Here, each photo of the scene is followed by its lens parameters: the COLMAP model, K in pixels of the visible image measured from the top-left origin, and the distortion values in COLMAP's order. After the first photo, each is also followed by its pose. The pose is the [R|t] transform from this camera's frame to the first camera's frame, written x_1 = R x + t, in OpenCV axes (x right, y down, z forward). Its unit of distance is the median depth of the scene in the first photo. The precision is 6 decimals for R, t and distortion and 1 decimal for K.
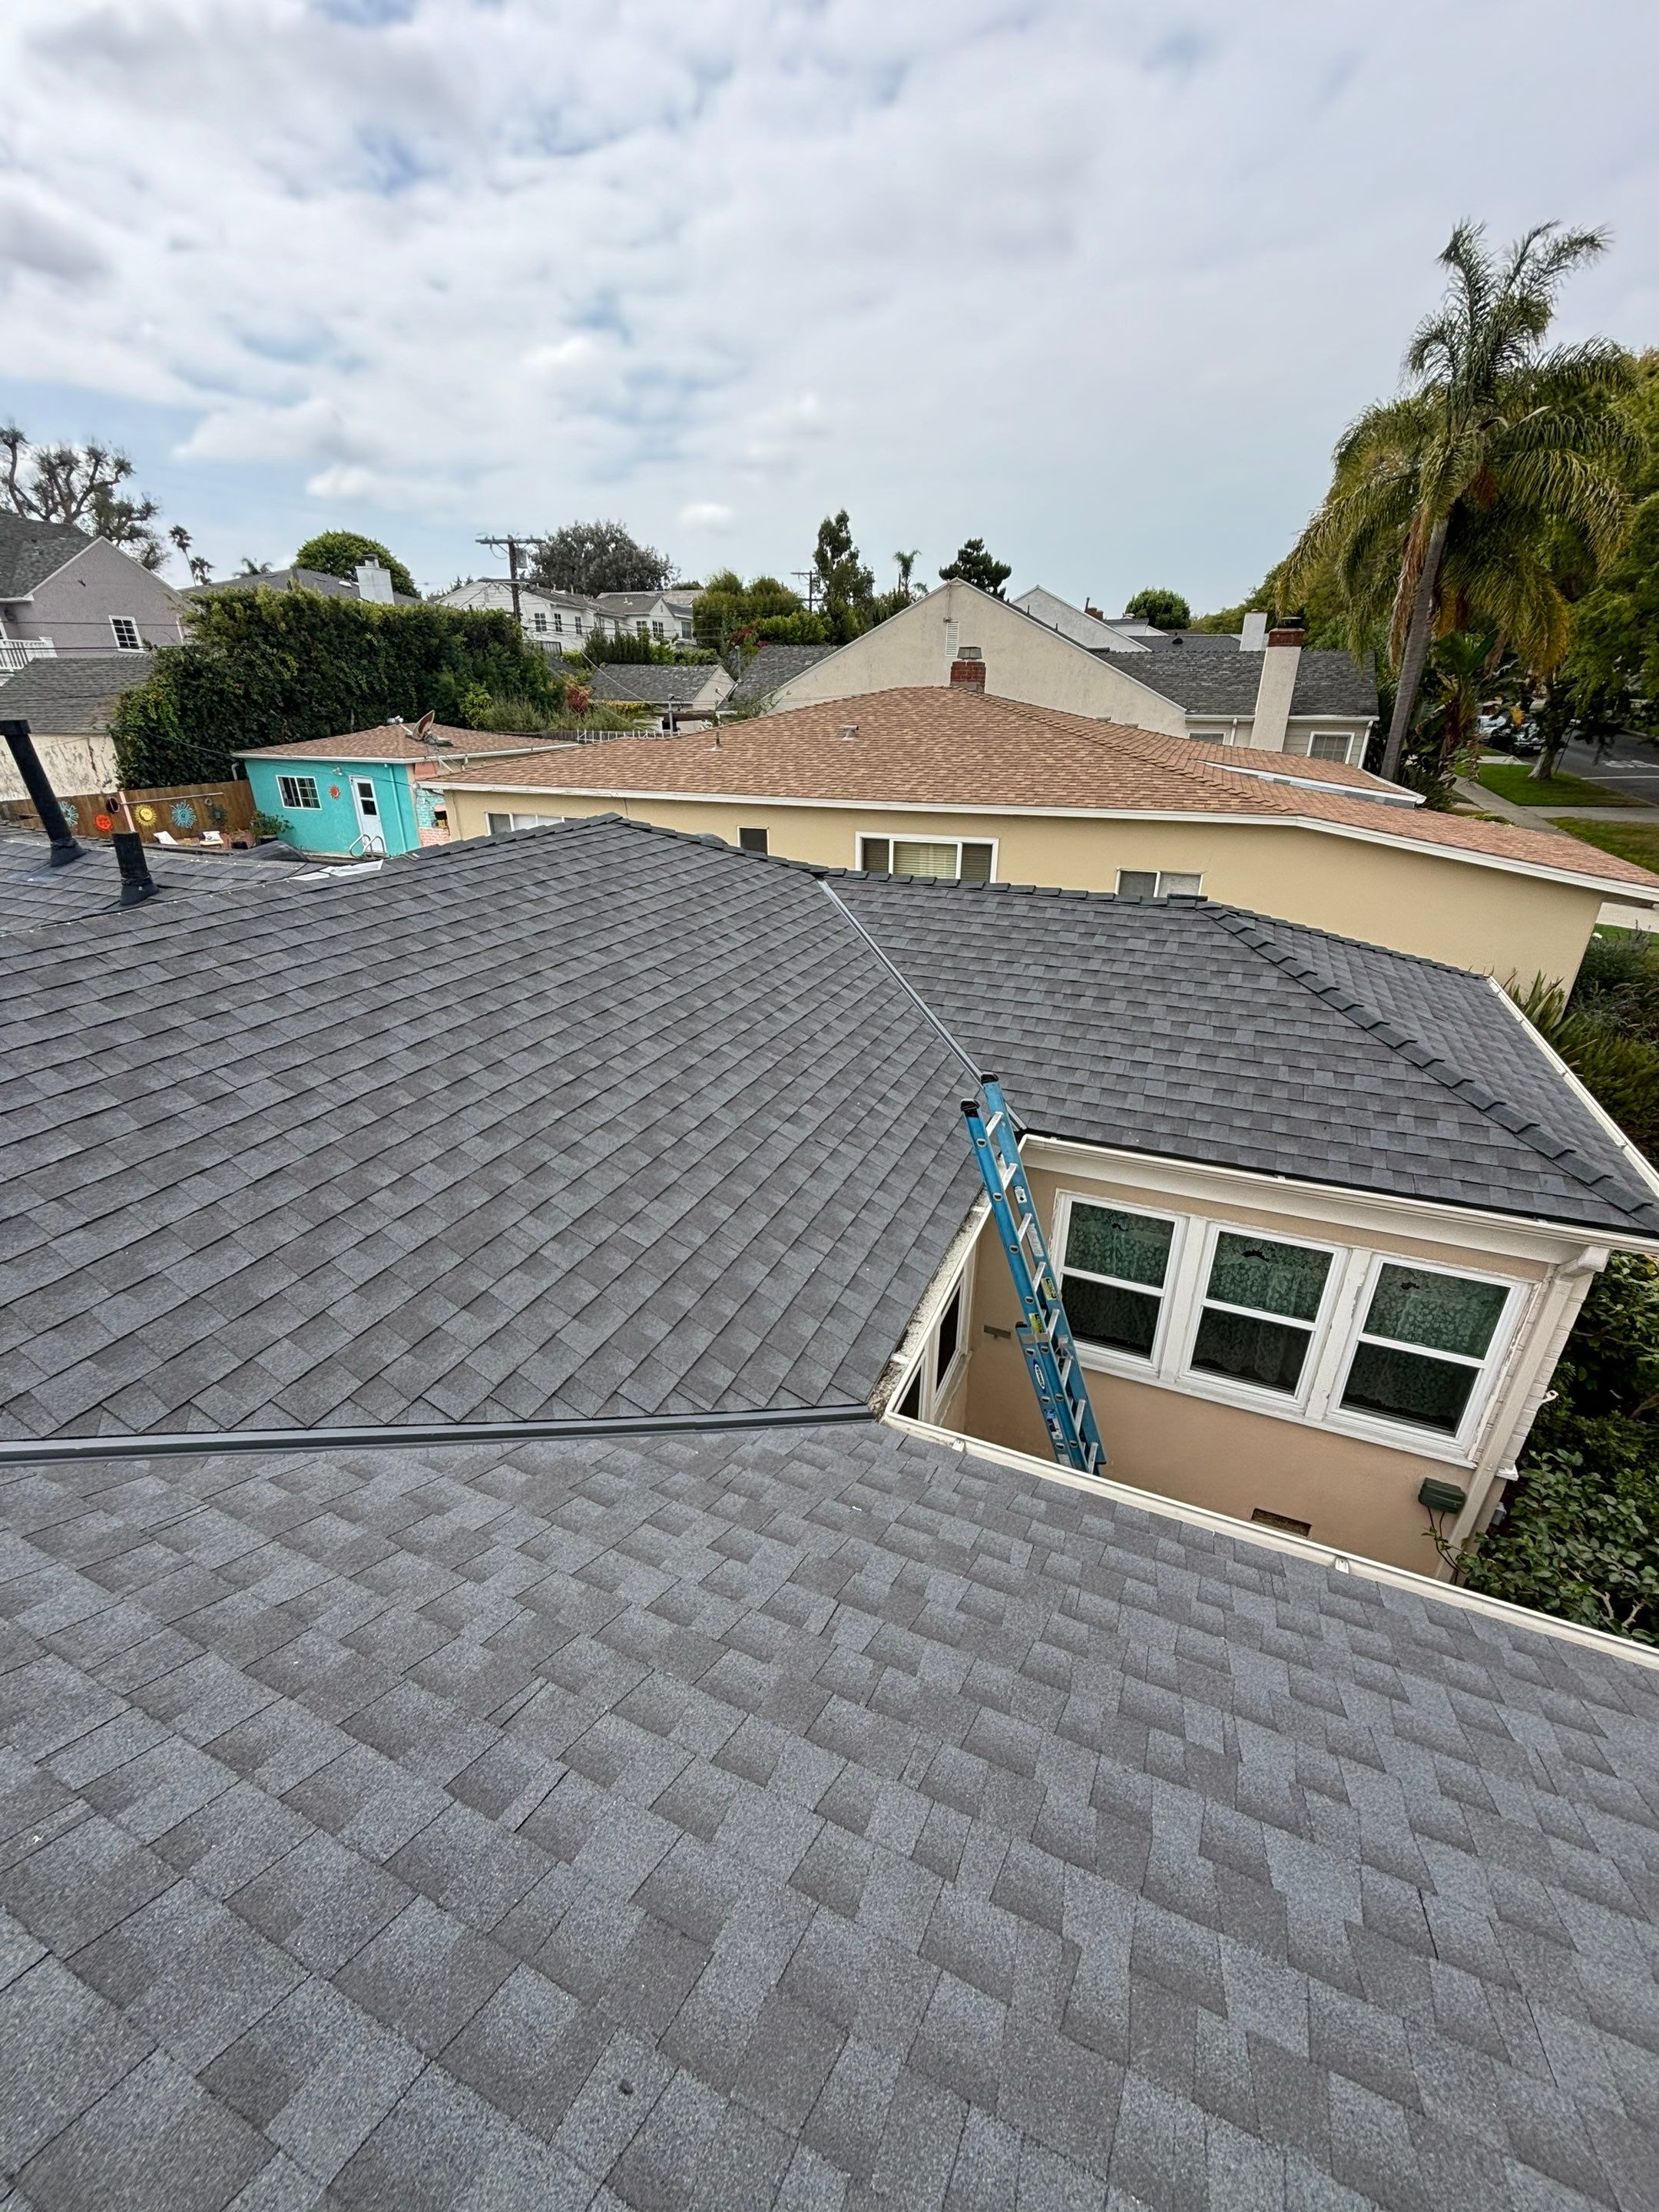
lens RADIAL K [[881.5, 0, 827.8], [0, 881.5, 1108.9], [0, 0, 1]] dist [0.000455, 0.000420]
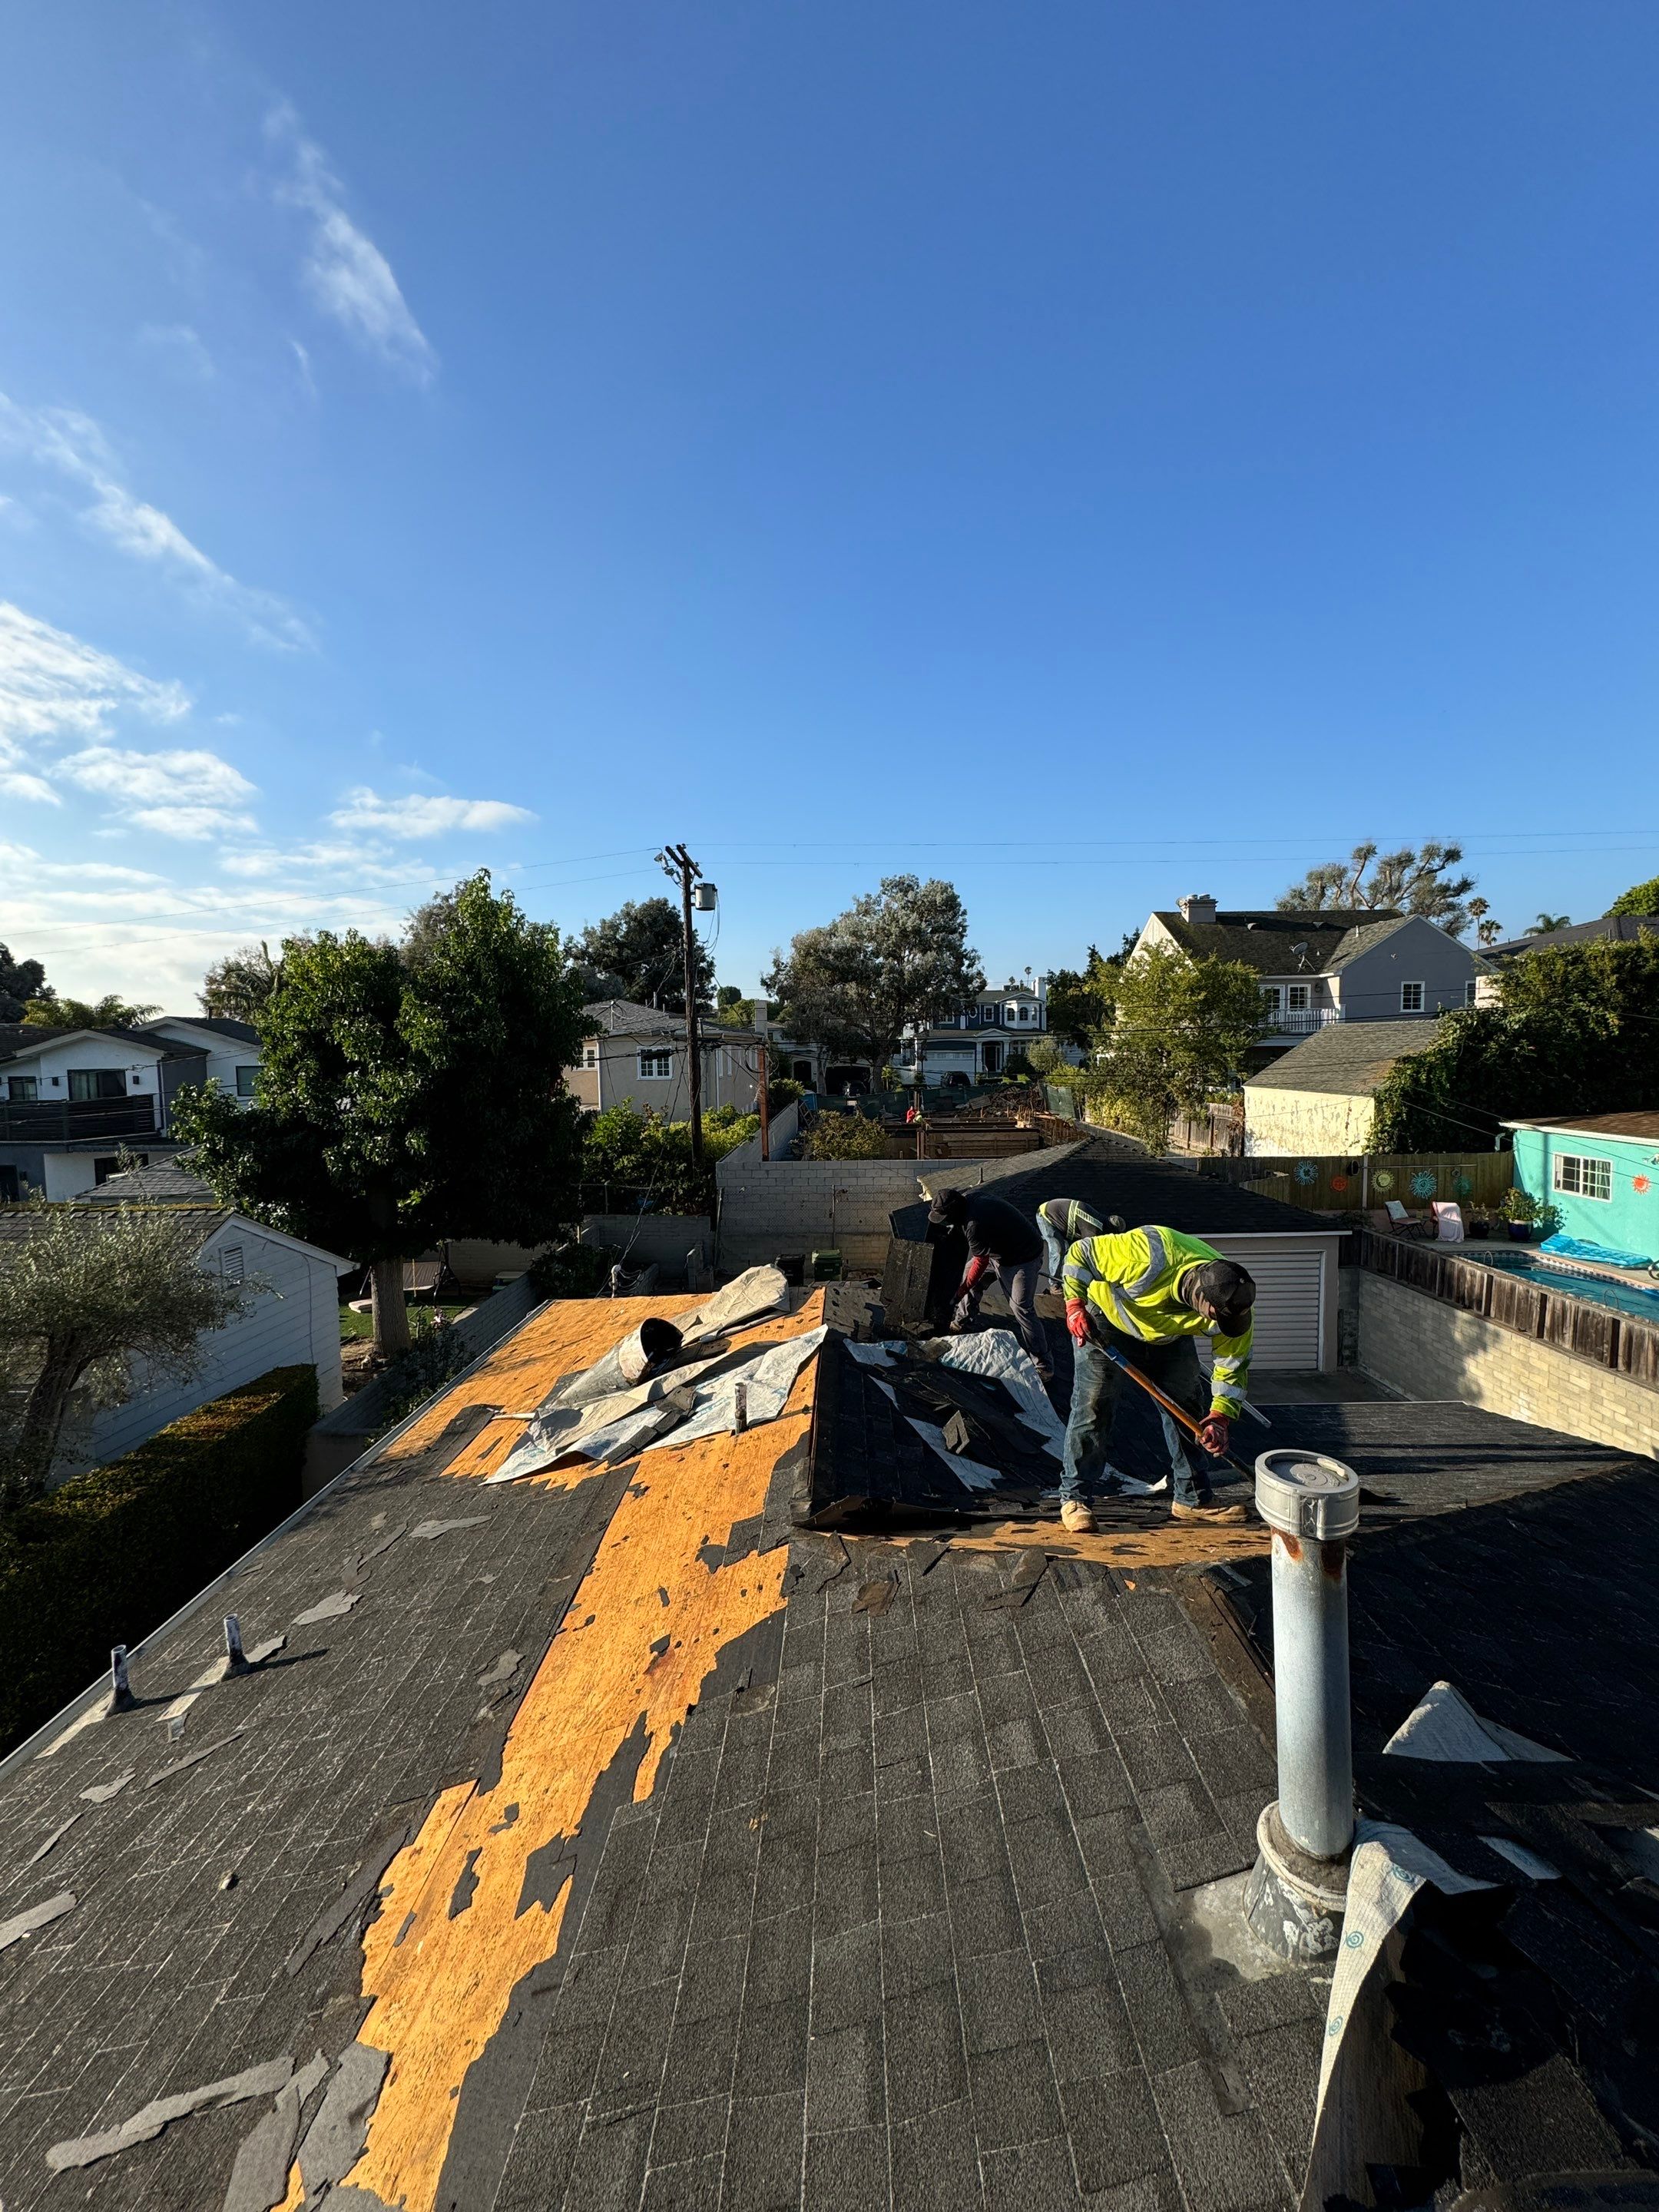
lens RADIAL K [[881.5, 0, 830.9], [0, 881.5, 1096.3], [0, 0, 1]] dist [0.000455, 0.000420]
pose [[0.380269, 0.050272, -0.923509, -0.074875], [-0.381157, 0.918302, -0.106959, -0.047672], [0.842683, 0.392675, 0.368363, 0.072813]]
